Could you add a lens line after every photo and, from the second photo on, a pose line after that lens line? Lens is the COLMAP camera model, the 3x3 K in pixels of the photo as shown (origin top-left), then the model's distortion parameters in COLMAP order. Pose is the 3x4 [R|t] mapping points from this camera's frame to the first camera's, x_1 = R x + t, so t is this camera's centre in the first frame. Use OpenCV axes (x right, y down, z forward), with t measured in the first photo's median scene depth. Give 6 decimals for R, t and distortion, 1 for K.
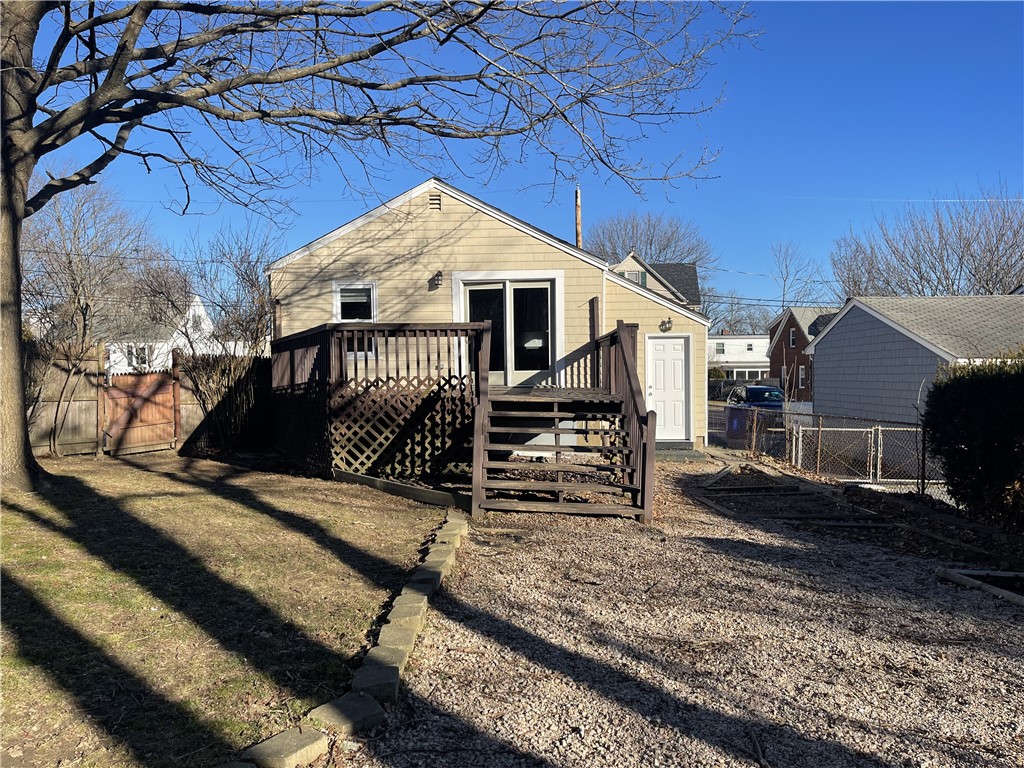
lens RADIAL K [[770.9, 0, 515.0], [0, 770.9, 388.3], [0, 0, 1]] dist [0.079842, -0.105416]
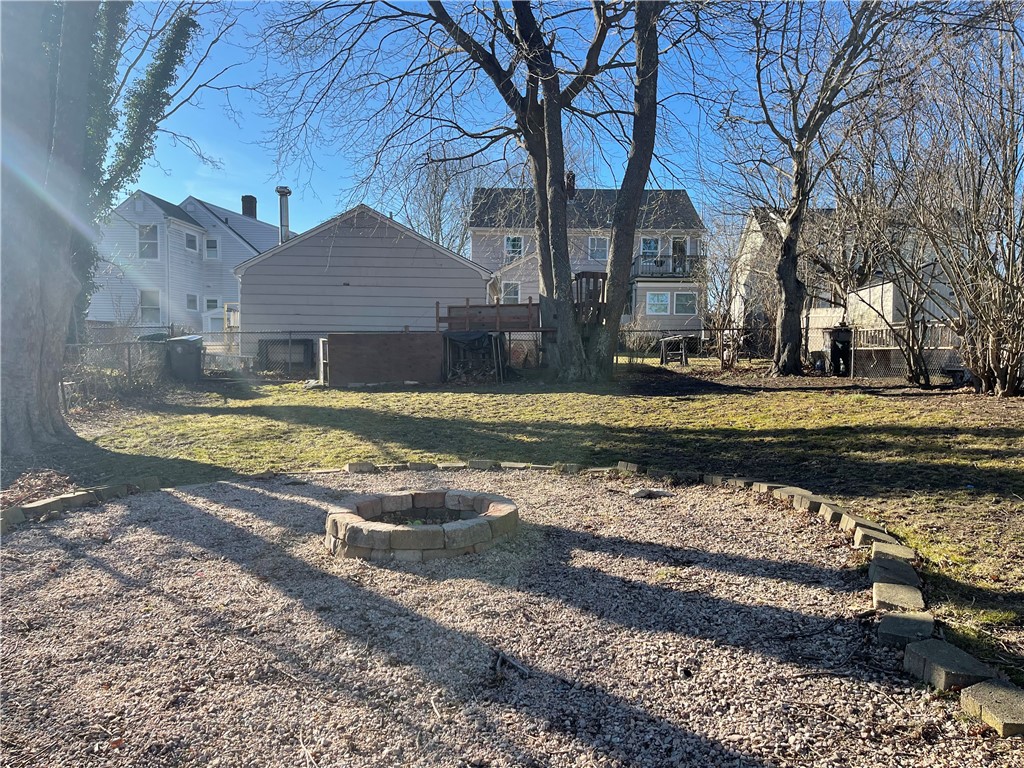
lens RADIAL K [[770.9, 0, 515.0], [0, 770.9, 388.3], [0, 0, 1]] dist [0.079842, -0.105416]
pose [[-0.995541, 0.005794, -0.094156, 0.077598], [-0.001937, 0.996646, 0.081806, 0.004998], [0.094314, 0.081623, -0.992191, 0.402039]]
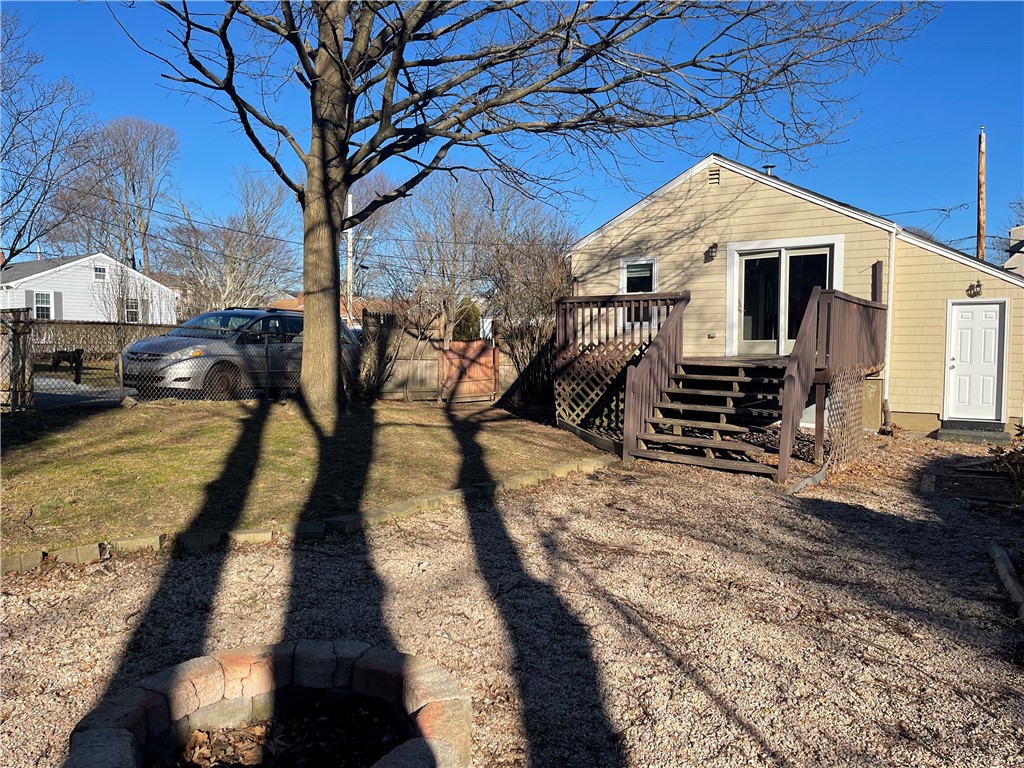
lens RADIAL K [[770.9, 0, 515.0], [0, 770.9, 388.3], [0, 0, 1]] dist [0.079842, -0.105416]
pose [[0.860174, 0.039107, -0.508499, 0.209929], [-0.021784, 0.998963, 0.039978, 0.007330], [0.509535, -0.023311, 0.860134, -0.041411]]
